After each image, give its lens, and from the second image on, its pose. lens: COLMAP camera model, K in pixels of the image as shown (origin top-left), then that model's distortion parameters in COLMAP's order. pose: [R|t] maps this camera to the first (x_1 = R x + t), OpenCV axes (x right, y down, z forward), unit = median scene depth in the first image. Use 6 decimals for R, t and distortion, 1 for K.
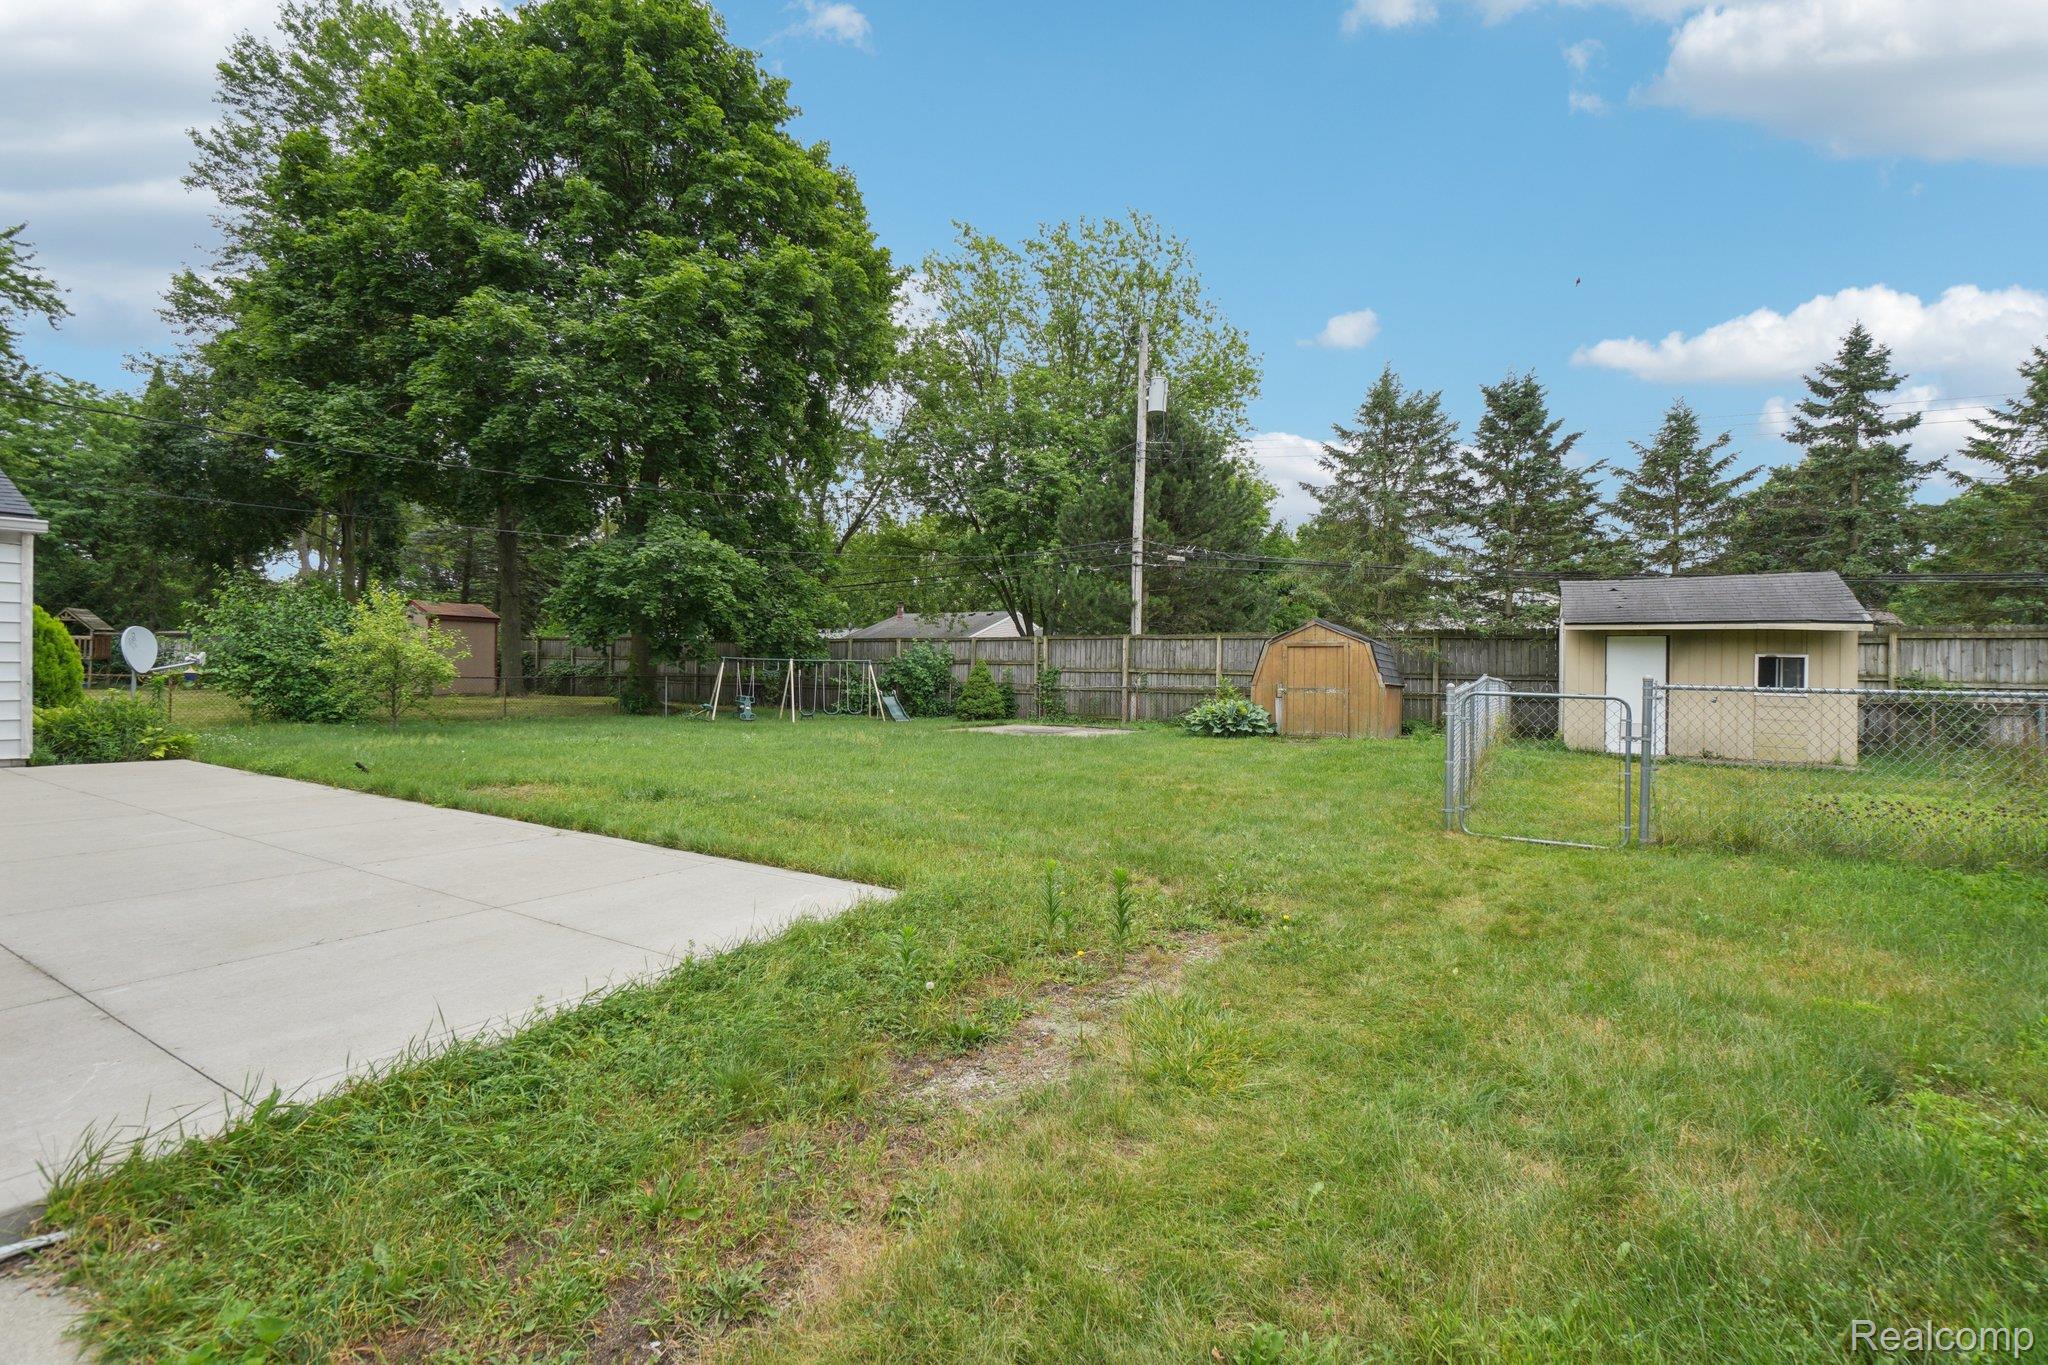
lens RADIAL K [[894.8, 0, 1027.8], [0, 894.8, 673.1], [0, 0, 1]] dist [-0.003496, -0.000020]
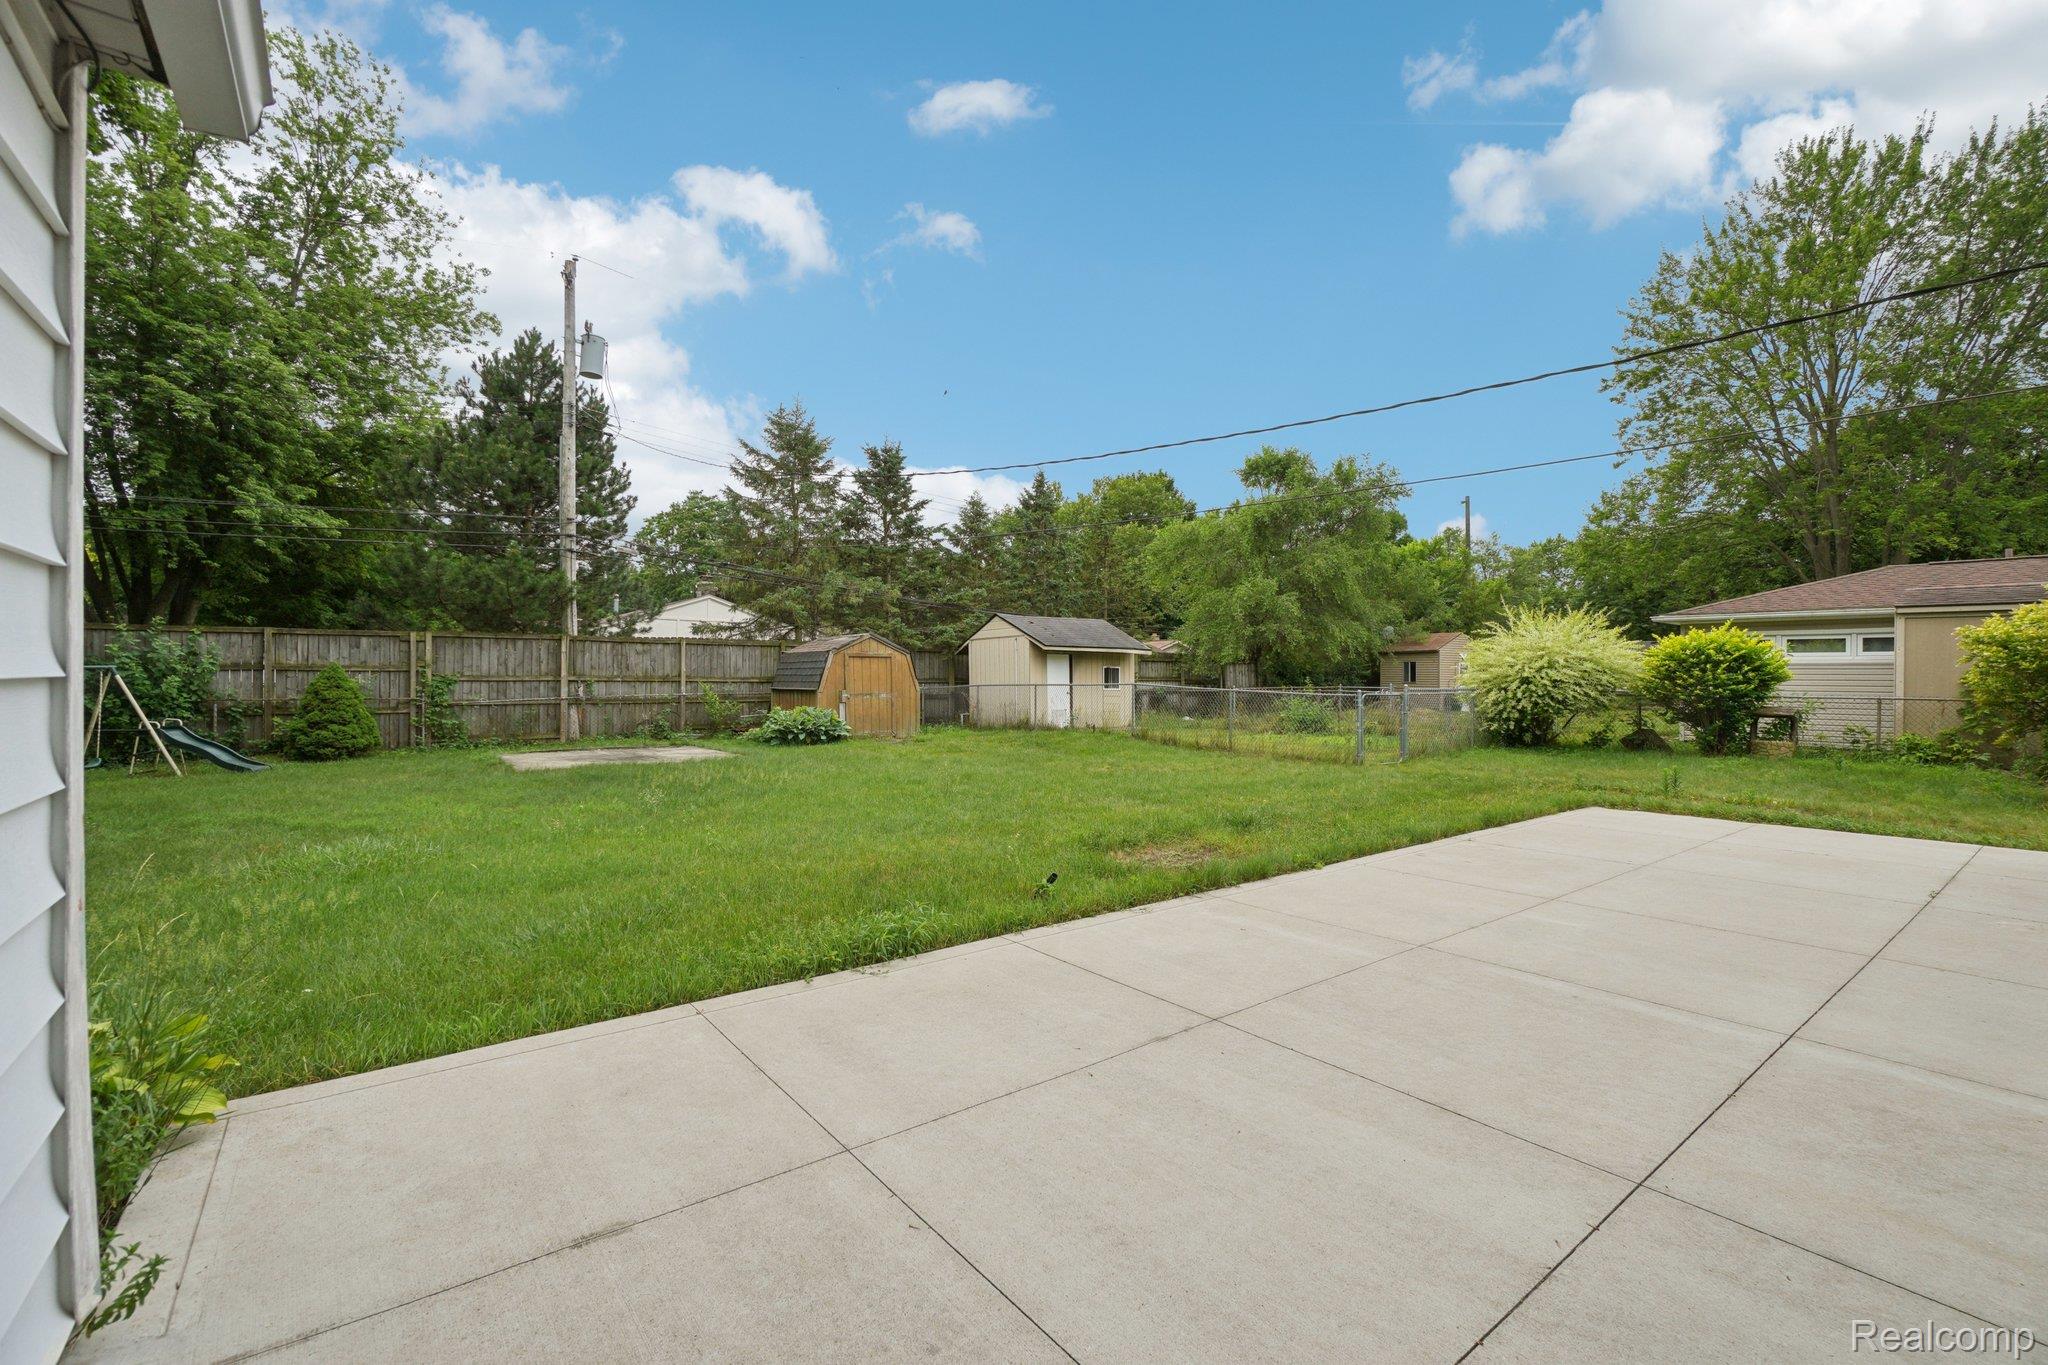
lens RADIAL K [[894.8, 0, 1010.1], [0, 894.8, 679.2], [0, 0, 1]] dist [-0.003496, -0.000020]
pose [[0.364639, -0.016492, 0.931003, -0.621850], [0.003178, 0.999859, 0.016467, -0.017524], [-0.931143, -0.003046, 0.364641, 0.392124]]
